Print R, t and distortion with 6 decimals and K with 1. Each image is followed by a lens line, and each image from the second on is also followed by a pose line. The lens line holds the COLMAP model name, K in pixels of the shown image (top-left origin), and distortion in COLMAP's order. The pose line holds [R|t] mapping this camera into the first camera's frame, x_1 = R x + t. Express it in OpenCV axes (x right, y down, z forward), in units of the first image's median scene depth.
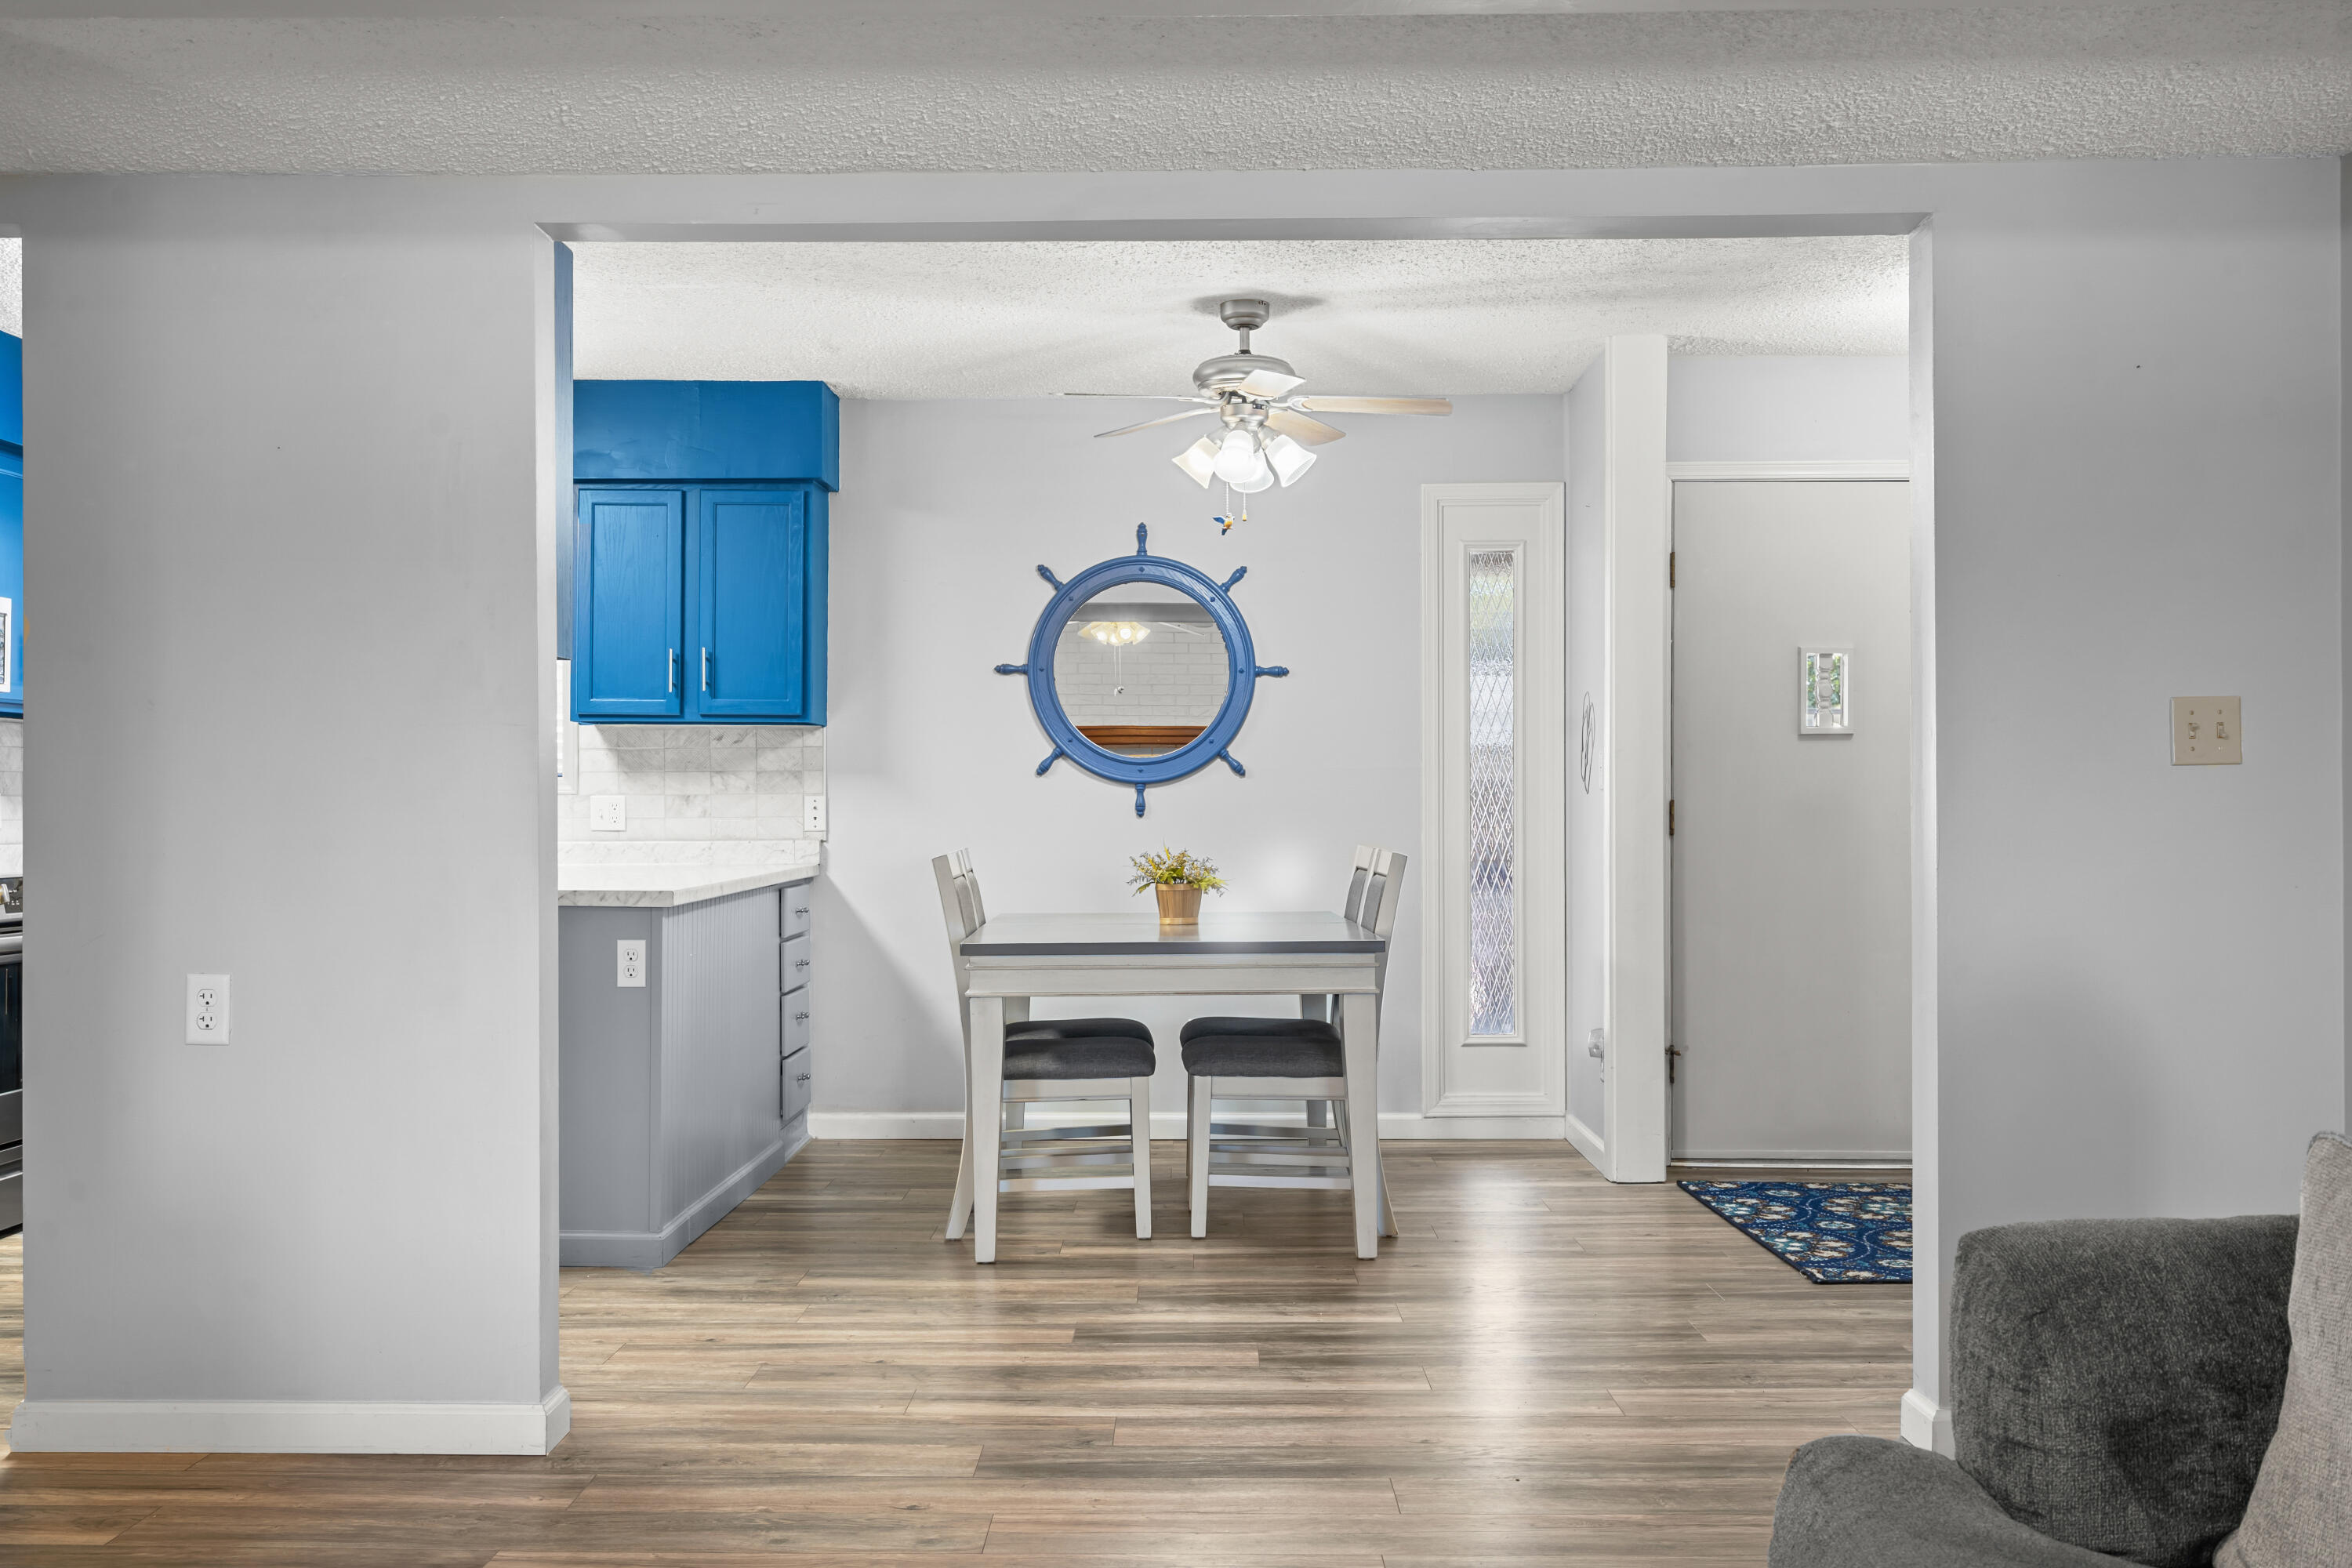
lens RADIAL K [[2248.8, 0, 1168.0], [0, 2248.8, 826.9], [0, 0, 1]] dist [0.003768, 0.004239]
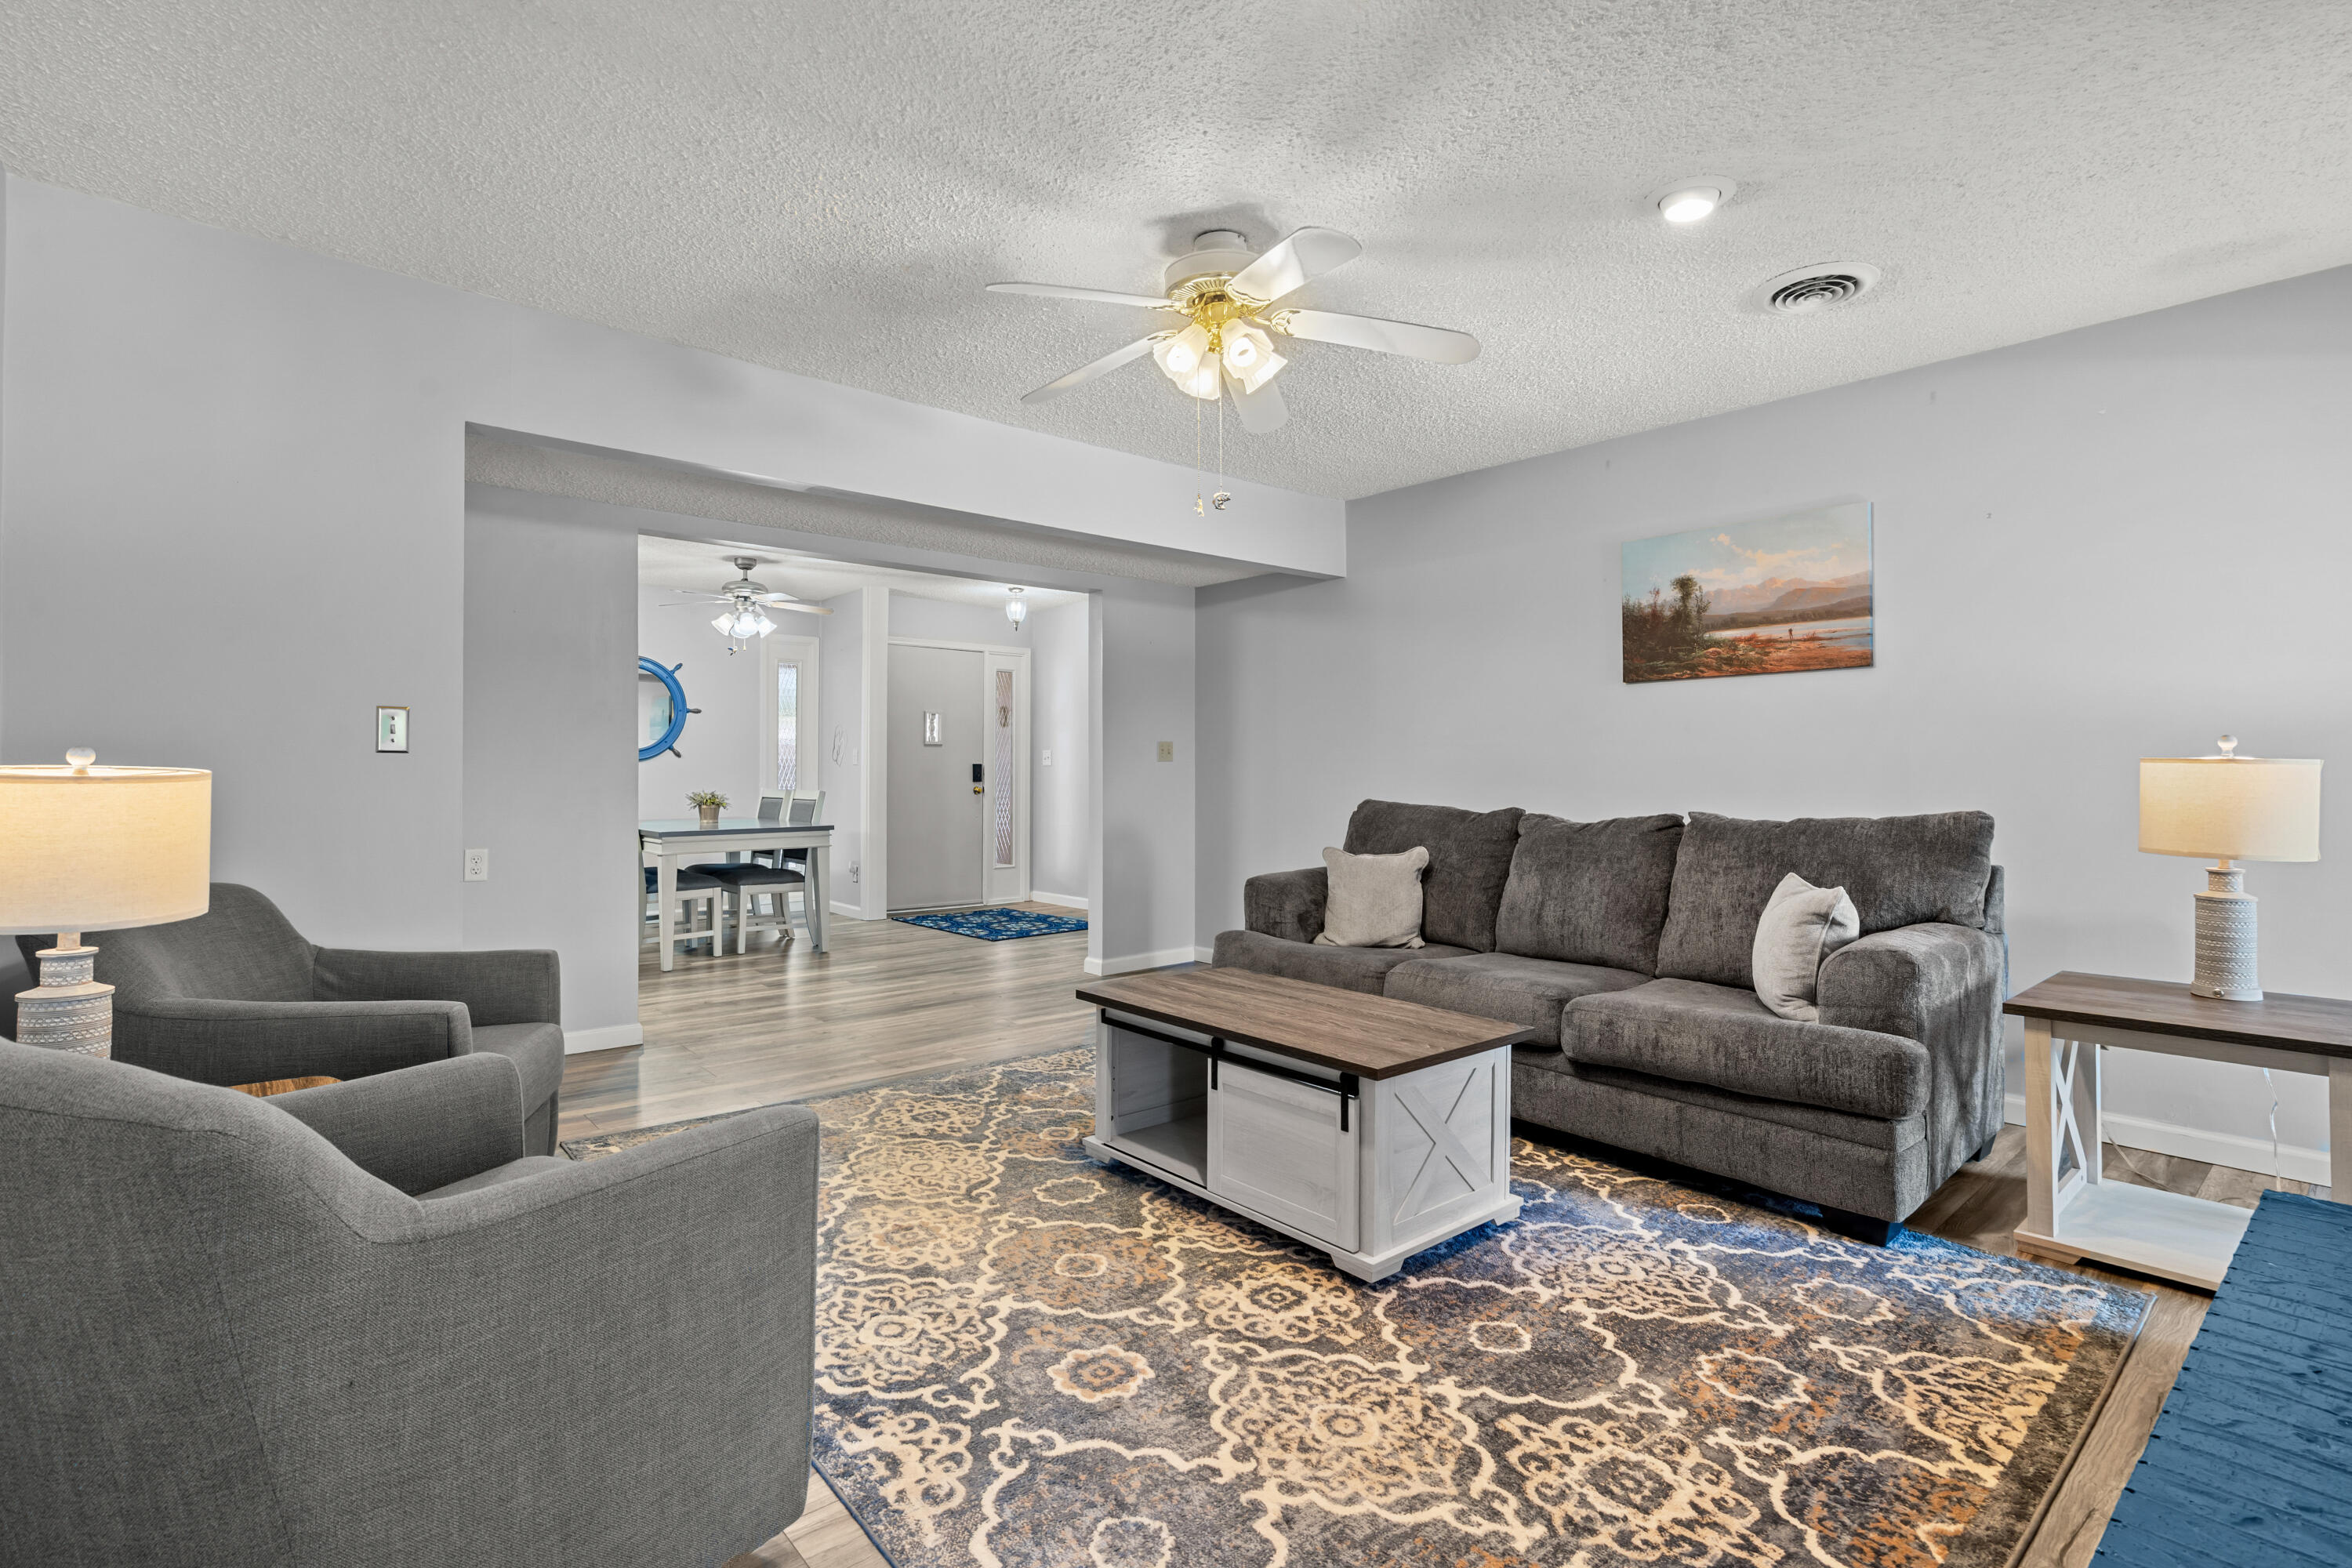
lens RADIAL K [[1080.1, 0, 1169.2], [0, 1080.1, 778.1], [0, 0, 1]] dist [-0.000611, -0.000066]
pose [[0.753506, 0.001508, 0.657439, -0.324573], [-0.001239, 0.999999, -0.000875, -0.001811], [-0.657439, -0.000155, 0.753507, -0.126653]]
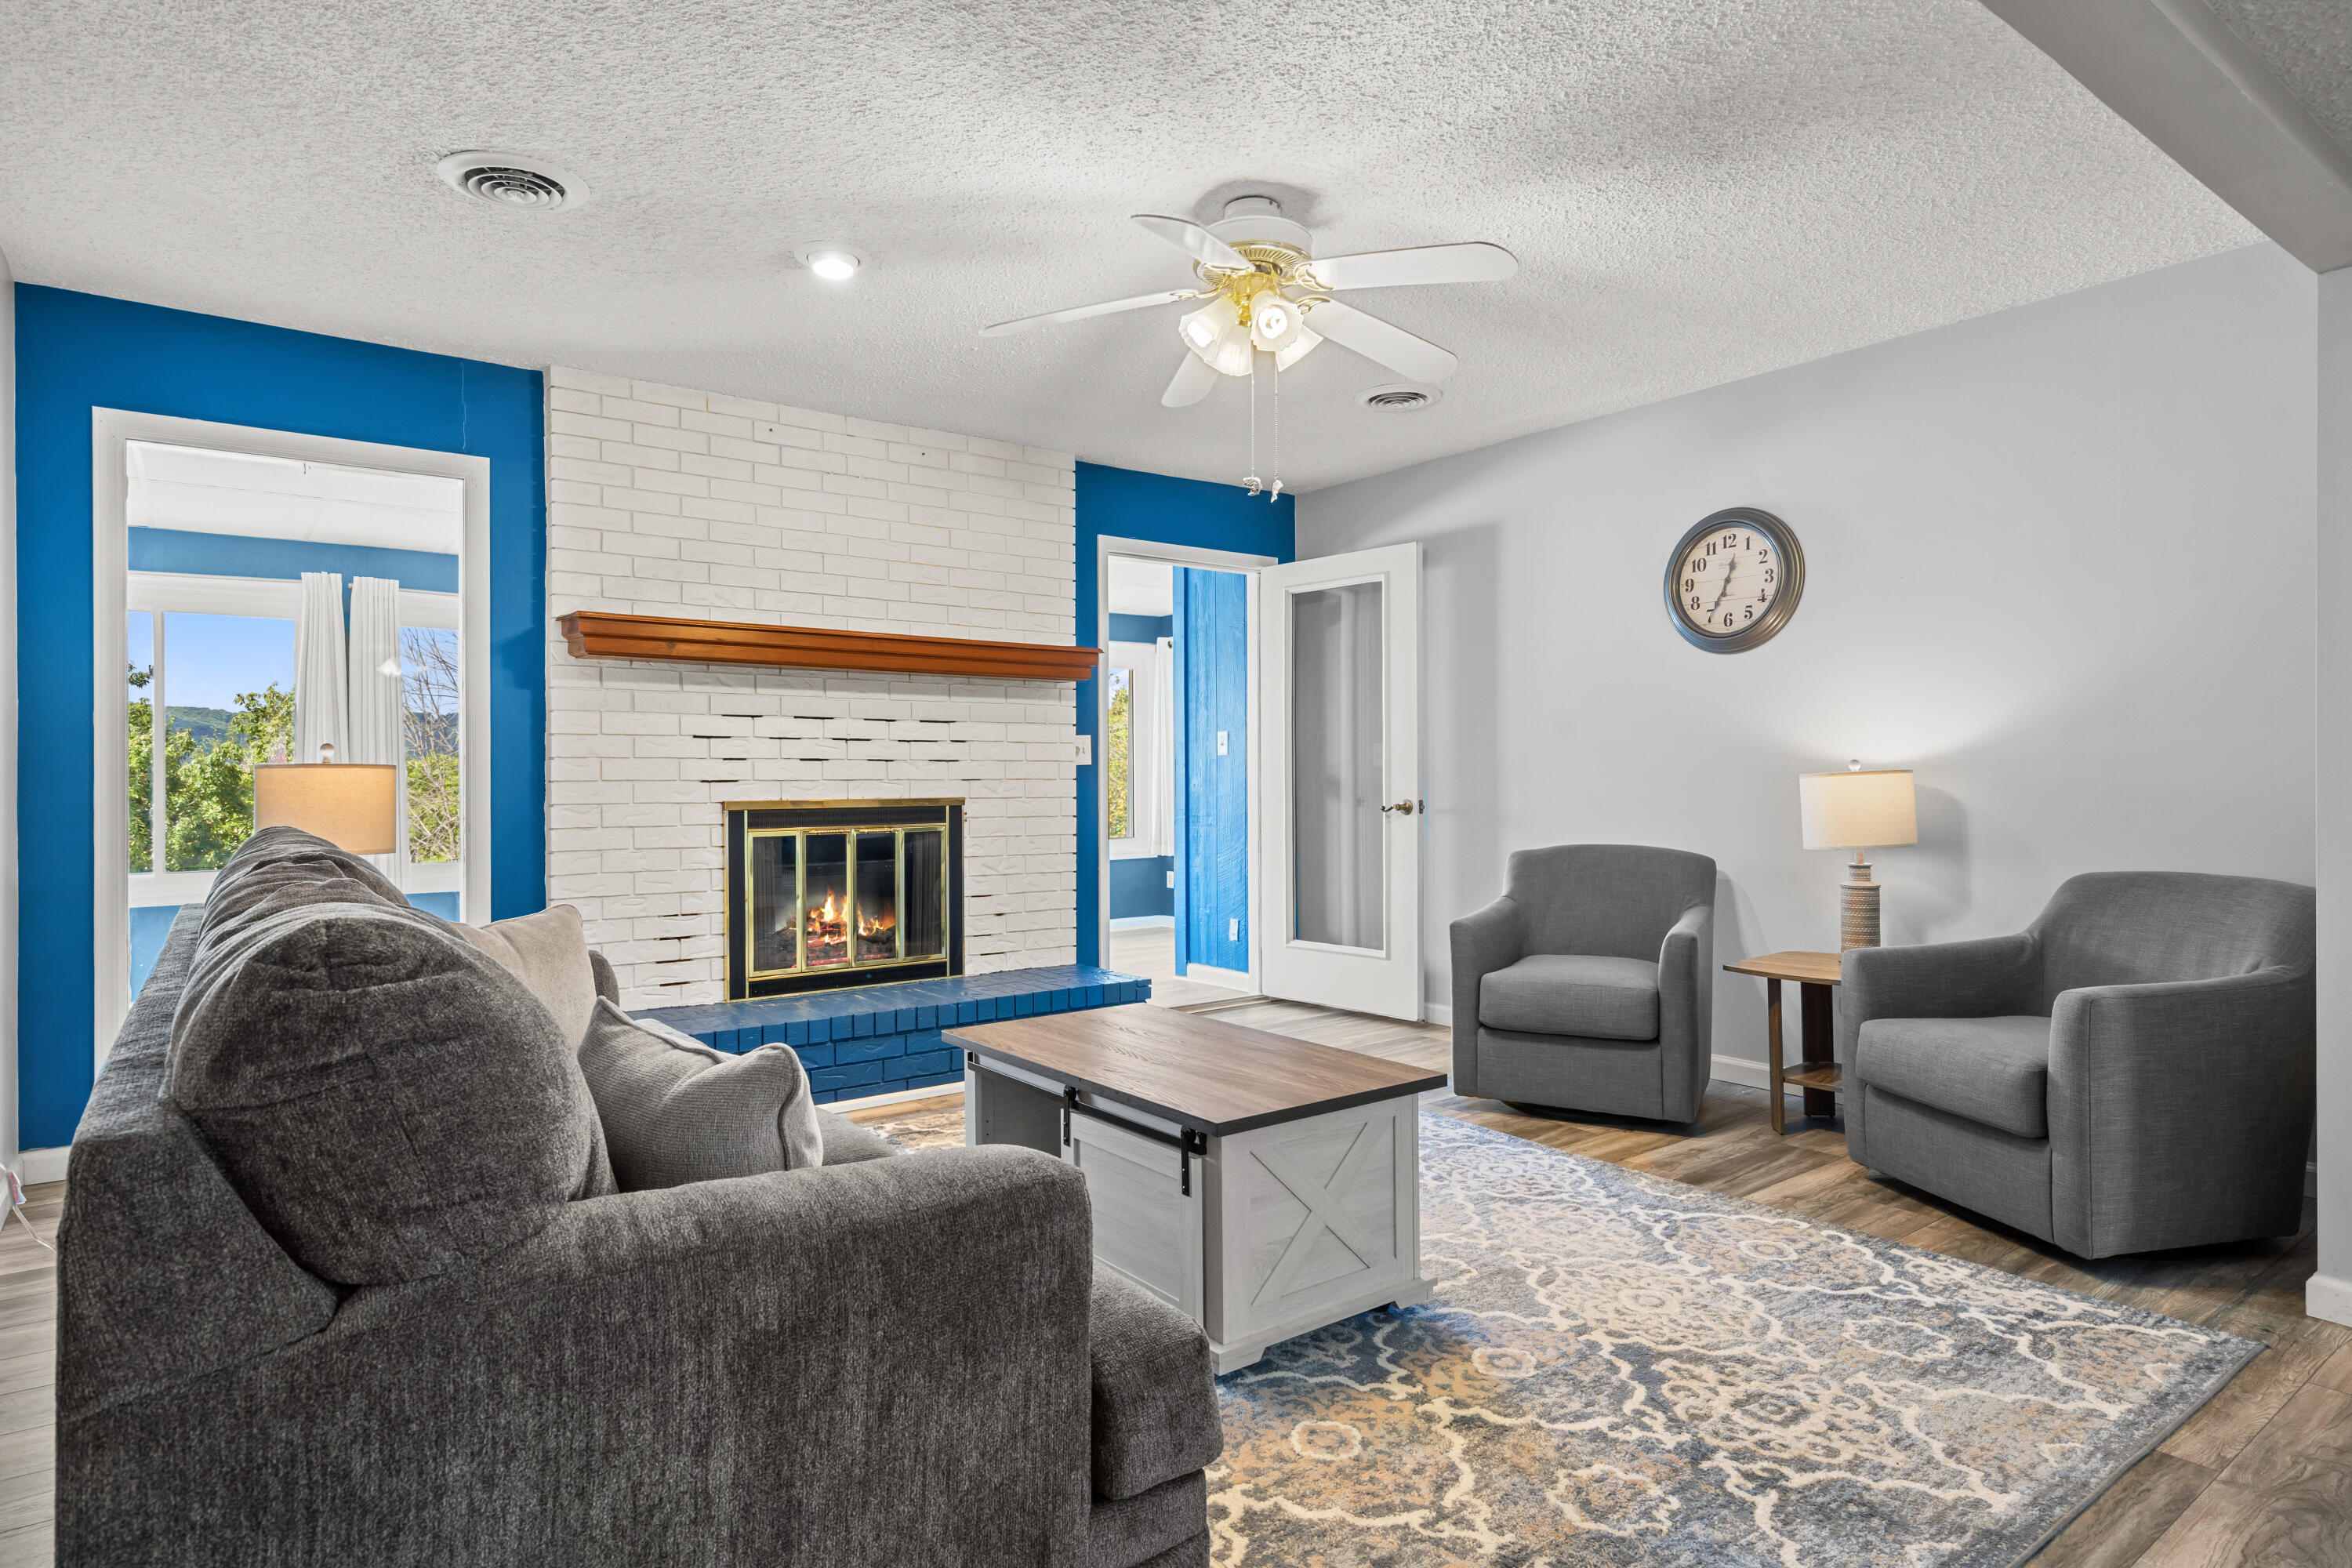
lens RADIAL K [[1290.6, 0, 1172.8], [0, 1290.6, 816.5], [0, 0, 1]] dist [0.000966, 0.000215]
pose [[-0.791959, 0.040578, -0.609224, 0.221818], [0.019506, 0.998961, 0.041181, -0.012705], [0.610262, 0.020730, -0.791928, 0.471090]]
